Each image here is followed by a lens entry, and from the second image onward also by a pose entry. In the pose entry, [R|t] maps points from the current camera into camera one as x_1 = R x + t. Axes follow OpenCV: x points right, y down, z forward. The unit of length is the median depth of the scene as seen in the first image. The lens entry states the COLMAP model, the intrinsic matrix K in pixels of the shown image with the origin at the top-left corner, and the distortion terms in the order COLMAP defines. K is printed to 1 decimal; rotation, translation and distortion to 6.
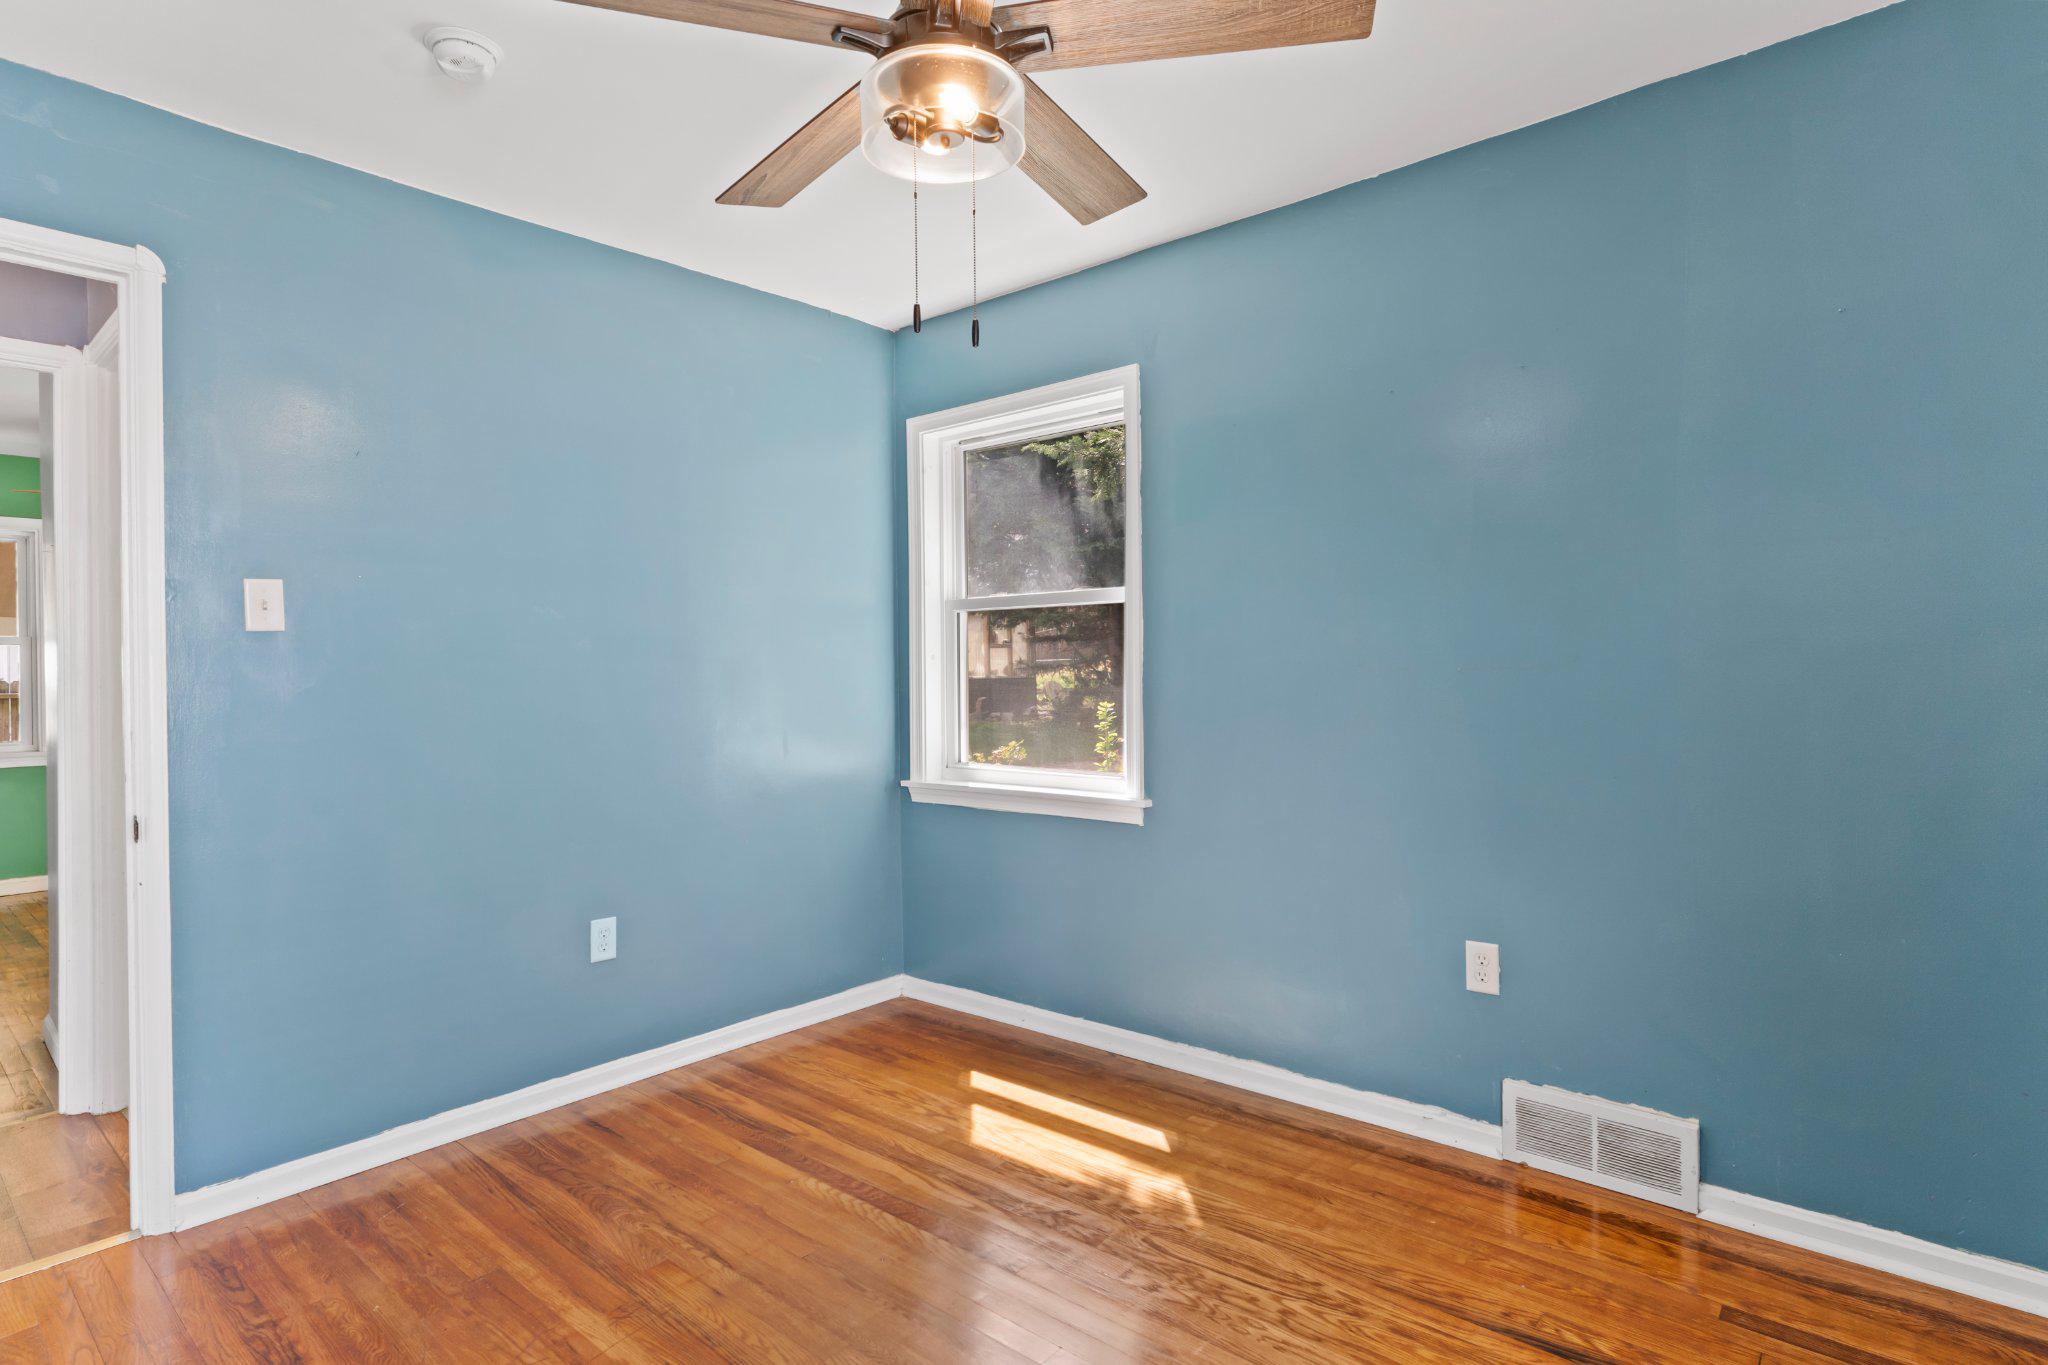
lens RADIAL K [[1048.6, 0, 1011.4], [0, 1048.6, 669.5], [0, 0, 1]] dist [-0.003630, 0.001044]
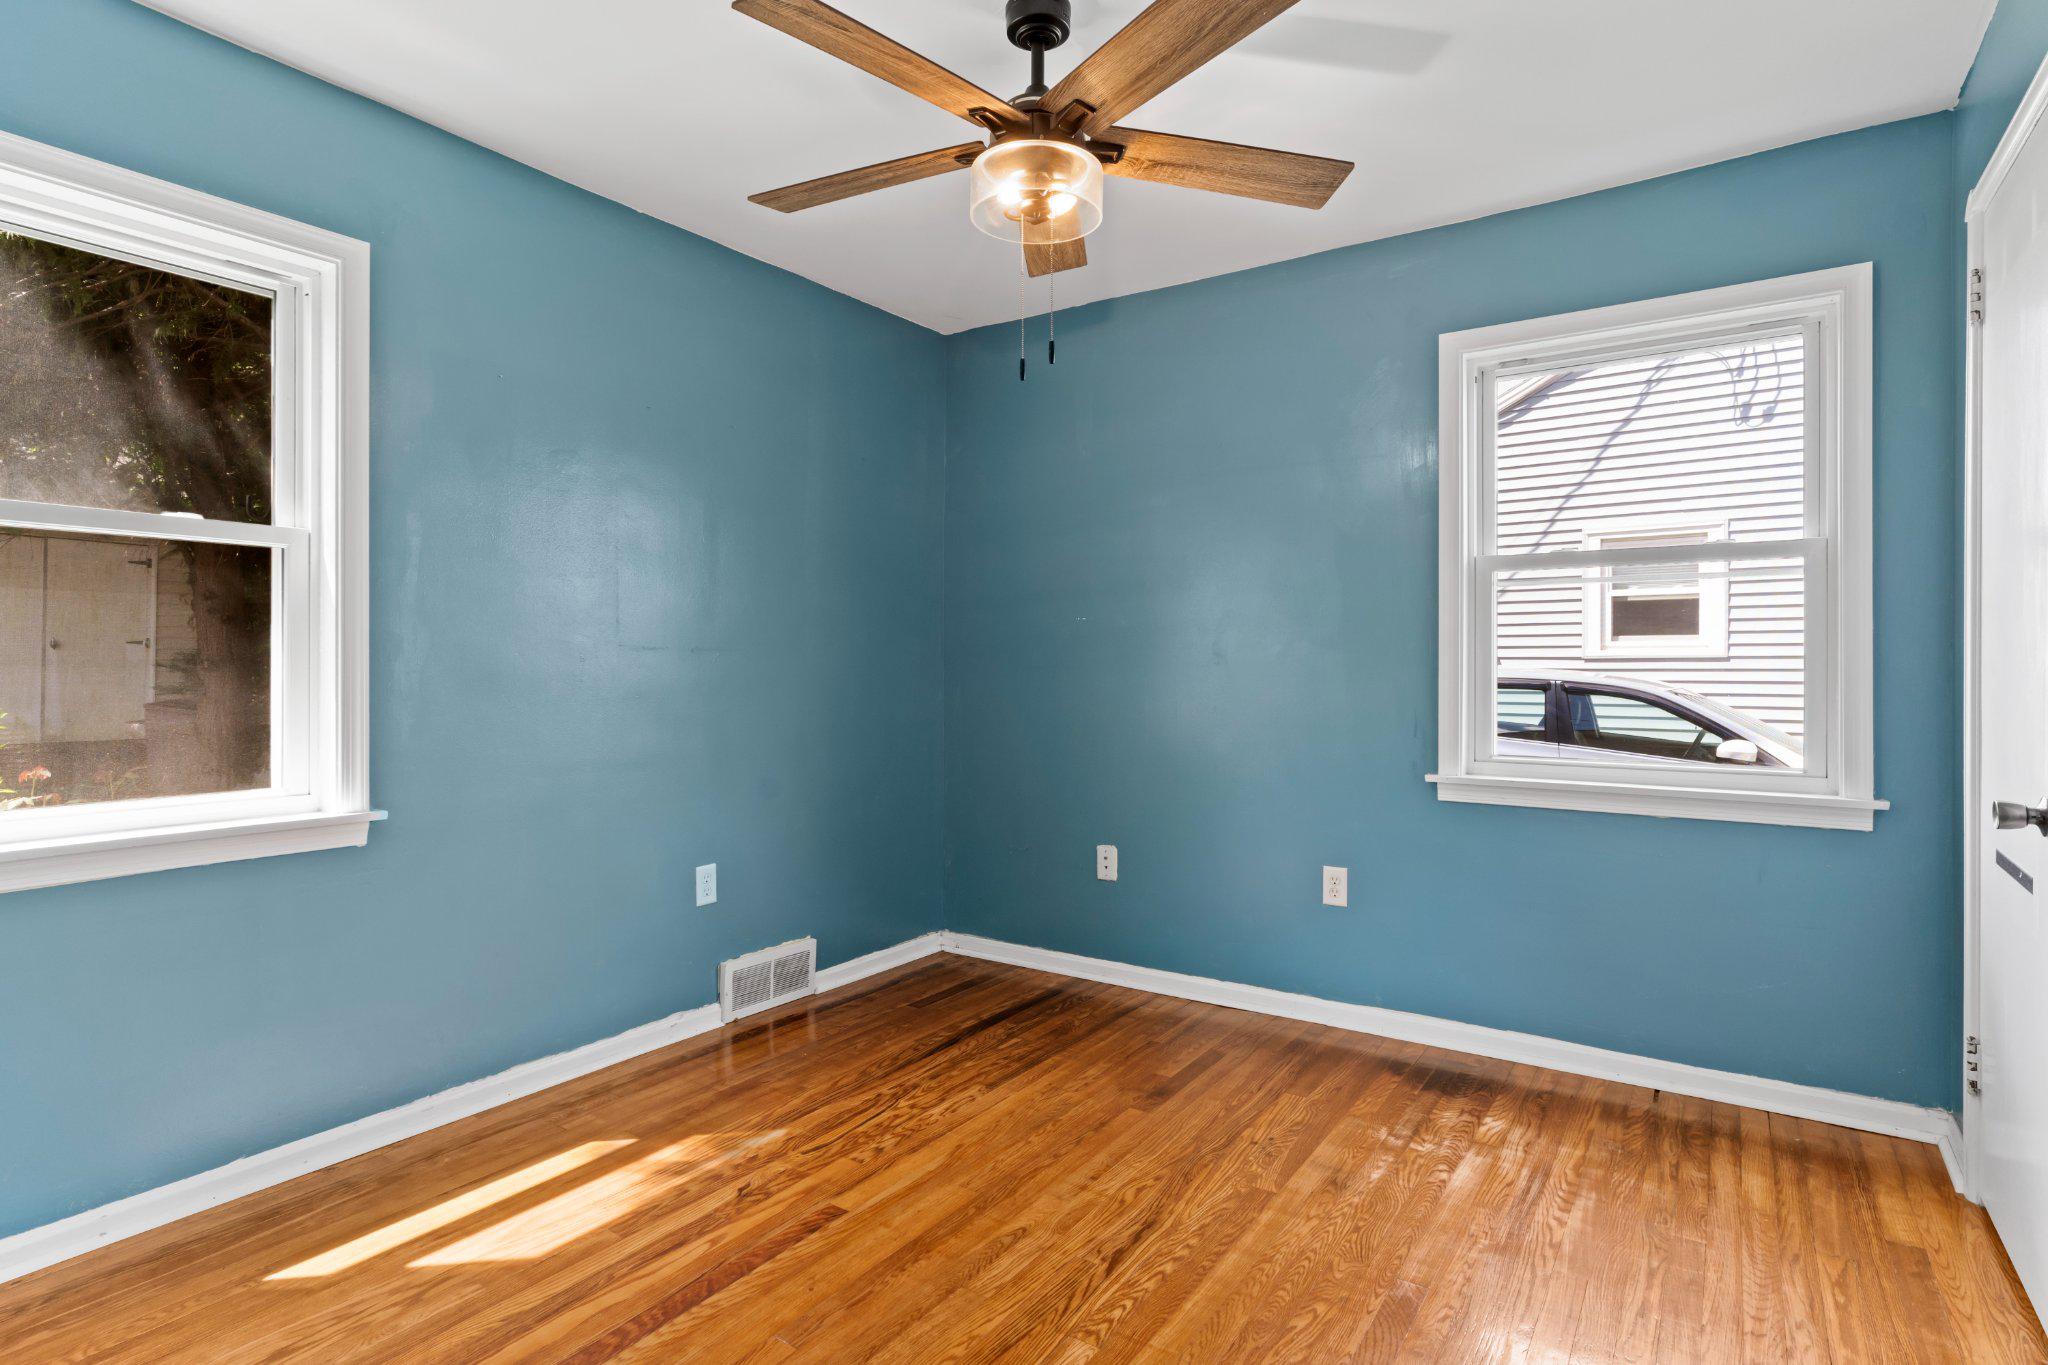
lens RADIAL K [[1048.6, 0, 1011.4], [0, 1048.6, 669.5], [0, 0, 1]] dist [-0.003630, 0.001044]
pose [[-0.108549, 0.006431, 0.994070, -0.924227], [-0.004706, 0.999965, -0.006982, 0.029832], [-0.994080, -0.005436, -0.108515, 0.821059]]
